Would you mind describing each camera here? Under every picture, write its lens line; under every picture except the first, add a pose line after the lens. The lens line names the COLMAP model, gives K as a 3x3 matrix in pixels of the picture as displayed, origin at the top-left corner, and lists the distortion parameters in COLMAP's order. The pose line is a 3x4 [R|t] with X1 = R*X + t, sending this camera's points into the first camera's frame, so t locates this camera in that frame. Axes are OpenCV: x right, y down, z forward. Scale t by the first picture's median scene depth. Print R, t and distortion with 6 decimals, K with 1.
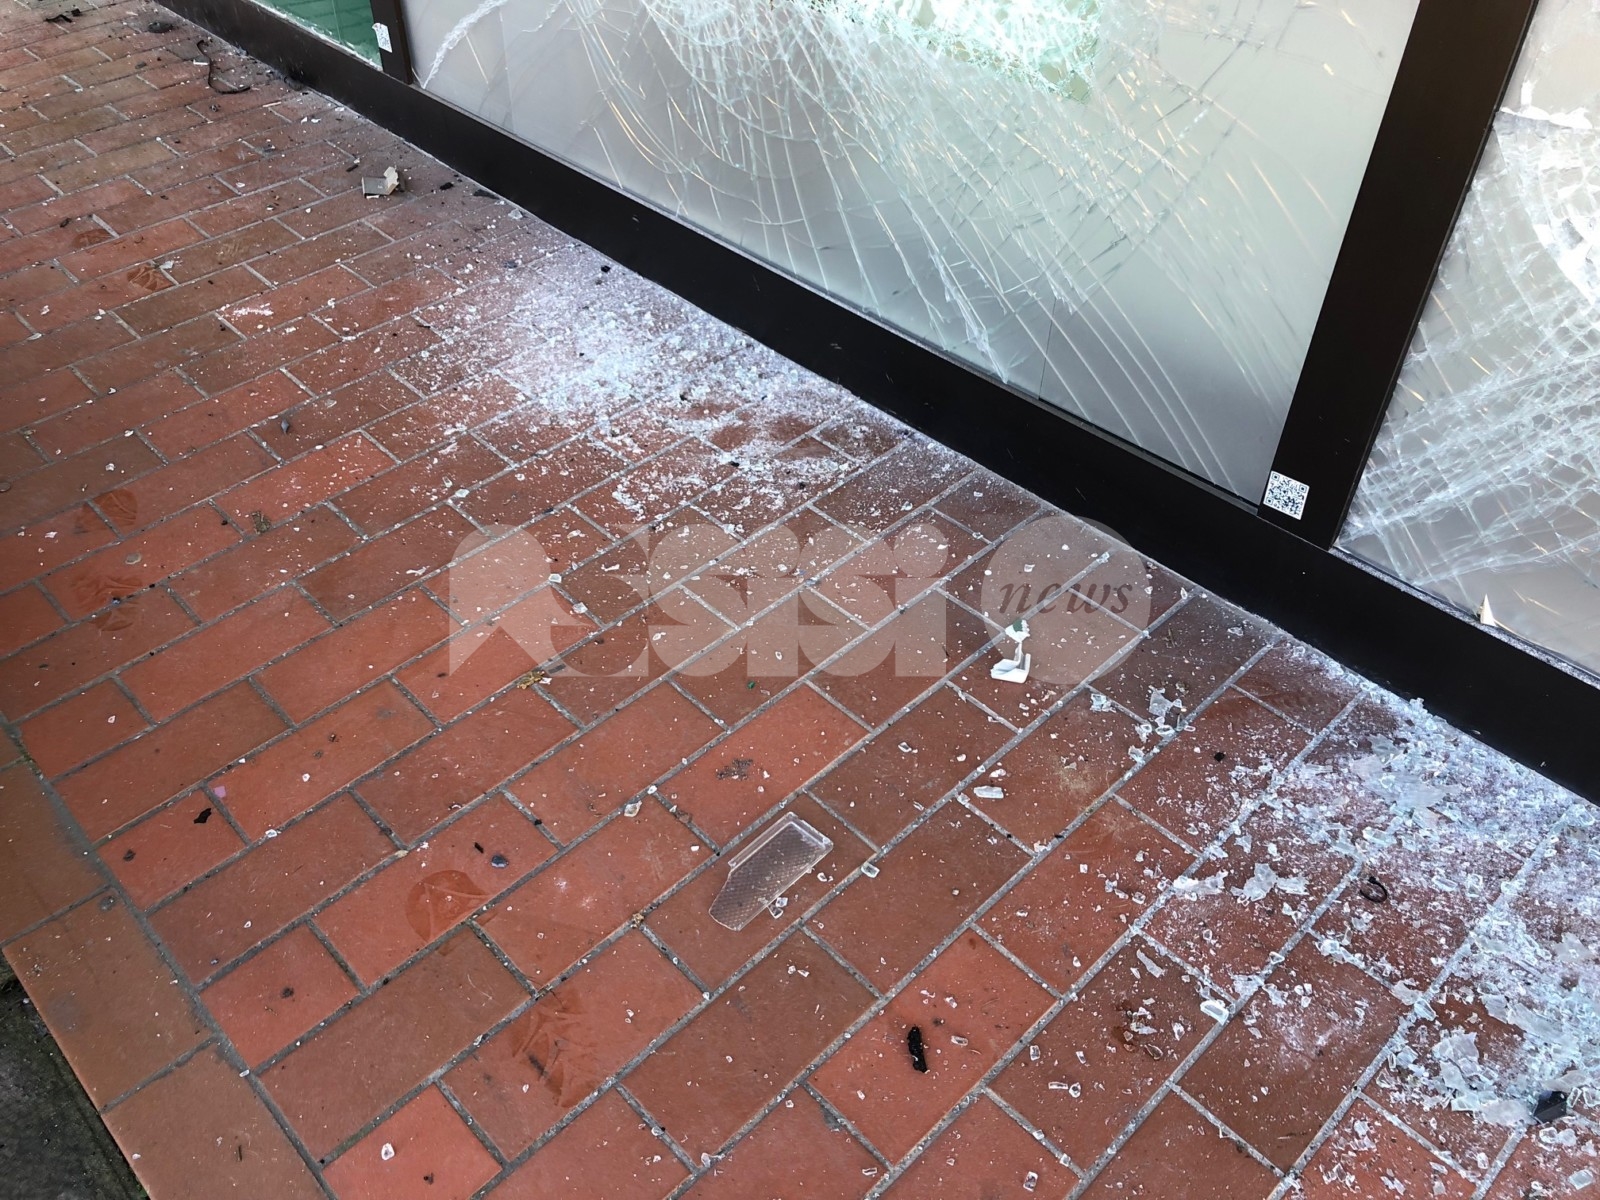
lens RADIAL K [[1304.3, 0, 785.4], [0, 1304.3, 575.5], [0, 0, 1]] dist [0.049308, -0.047659]
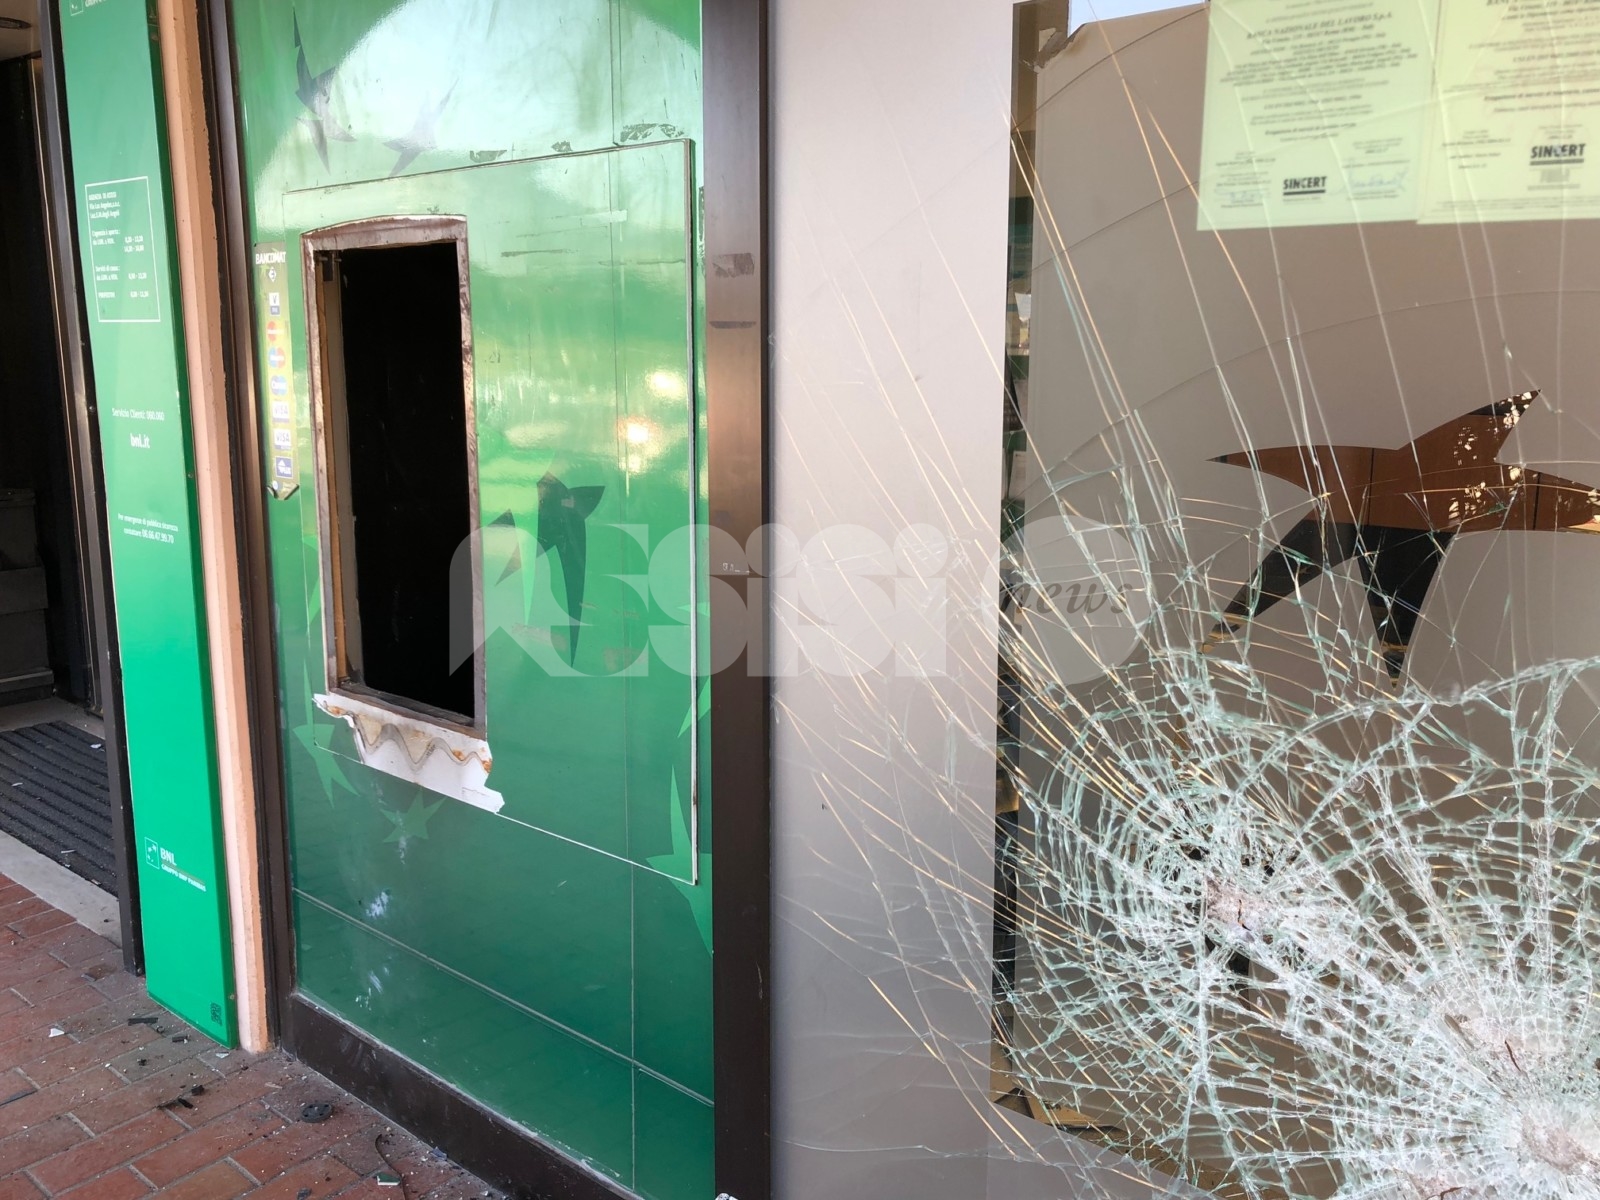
lens RADIAL K [[1362.6, 0, 806.6], [0, 1362.6, 591.2], [0, 0, 1]] dist [0.026841, -0.017573]
pose [[0.995835, -0.025673, 0.087488, -0.457172], [0.066439, 0.861463, -0.503456, -0.461696], [-0.062442, 0.507171, 0.859580, 0.282593]]
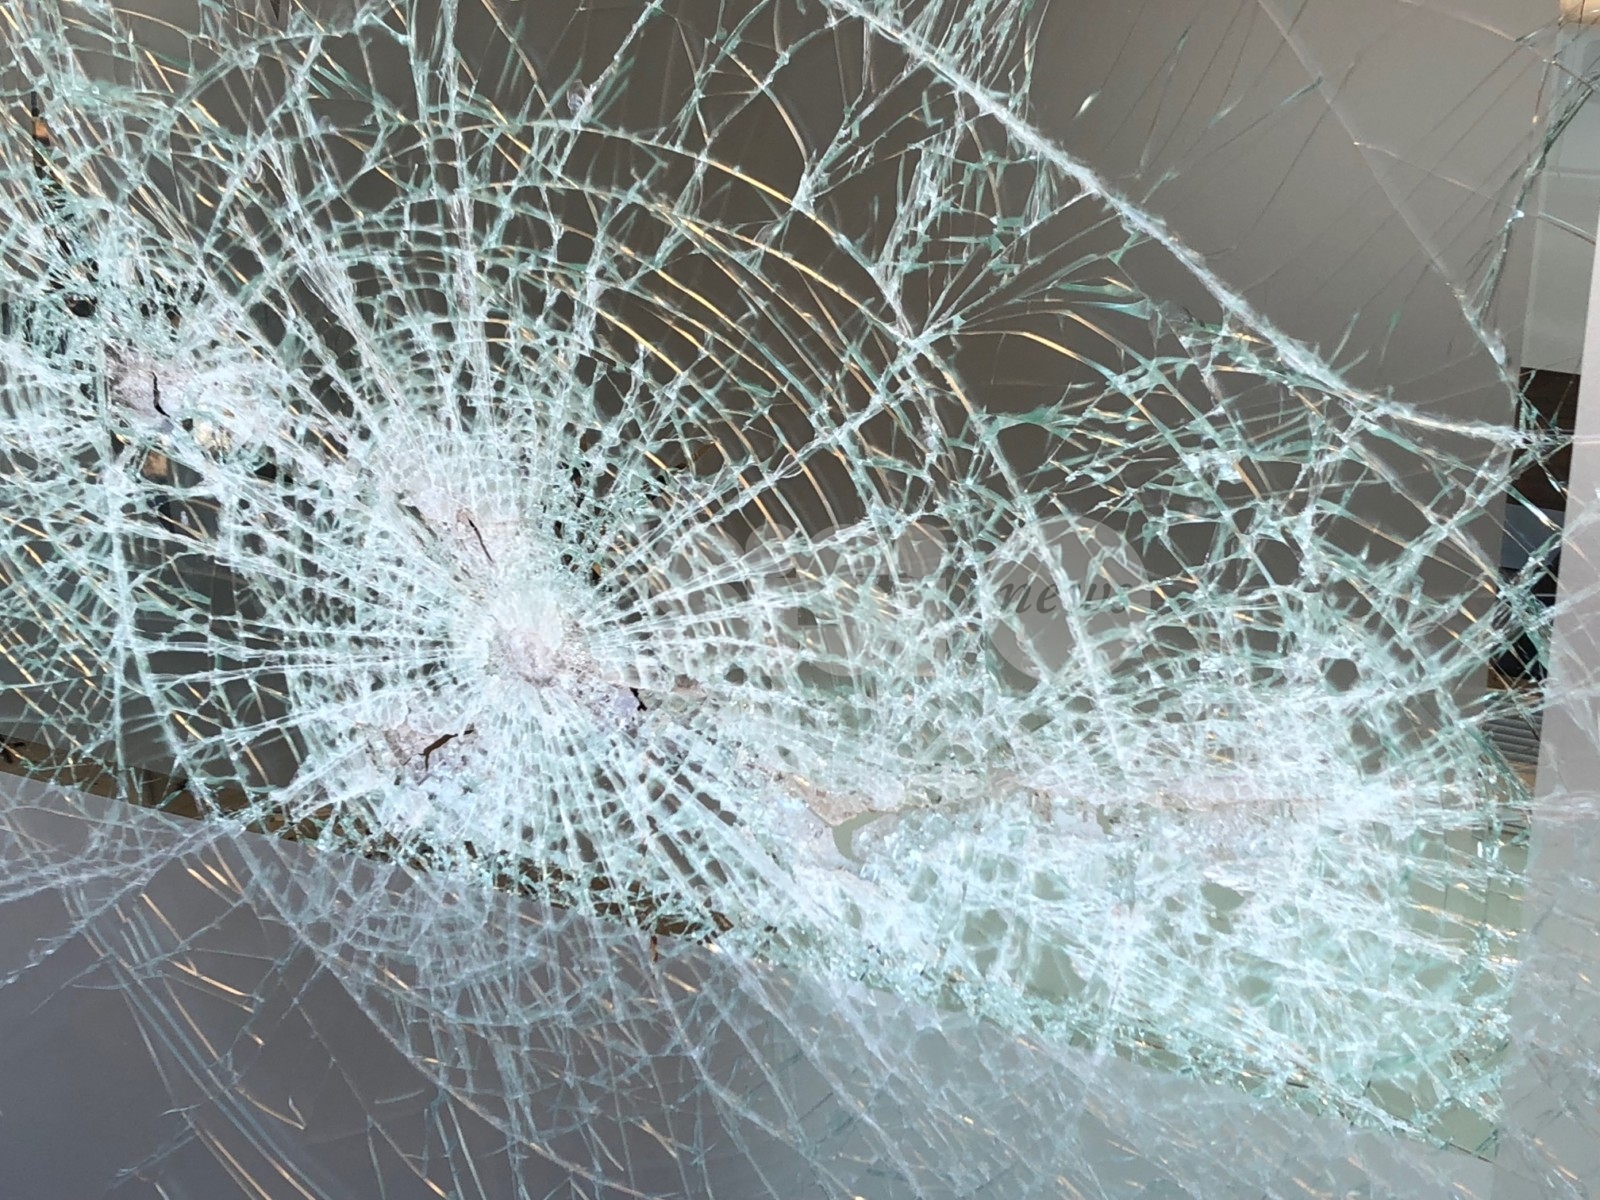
lens RADIAL K [[2466.2, 0, 809.7], [0, 2466.2, 554.0], [0, 0, 1]] dist [0.063060, 0.000000]
pose [[0.946675, -0.097318, 0.307142, -0.213992], [0.204868, 0.917576, -0.340711, -0.254061], [-0.248668, 0.385466, 0.888583, 0.152494]]
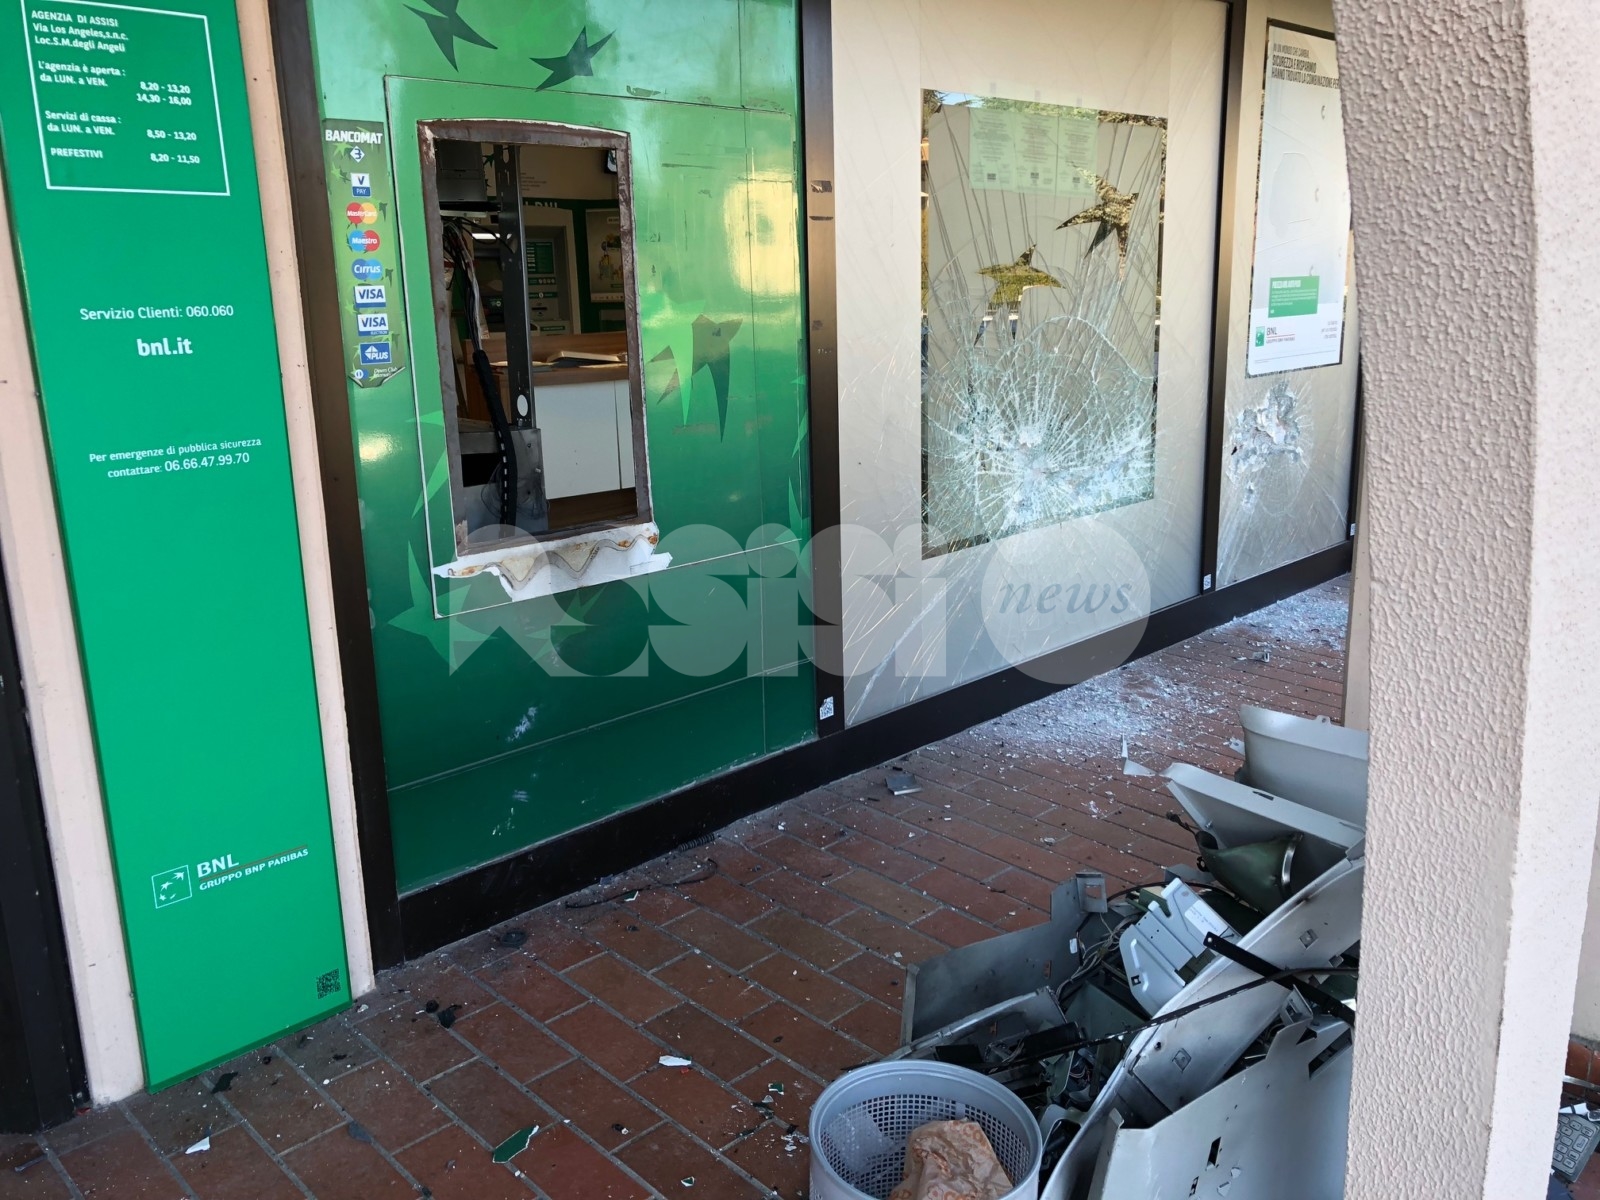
lens RADIAL K [[1304.3, 0, 796.3], [0, 1304.3, 581.6], [0, 0, 1]] dist [0.049308, -0.047659]
pose [[-0.022574, -0.242036, 0.970005, -2.170216], [0.668609, 0.717689, 0.194638, -1.098304], [-0.743271, 0.652948, 0.145626, 1.070096]]
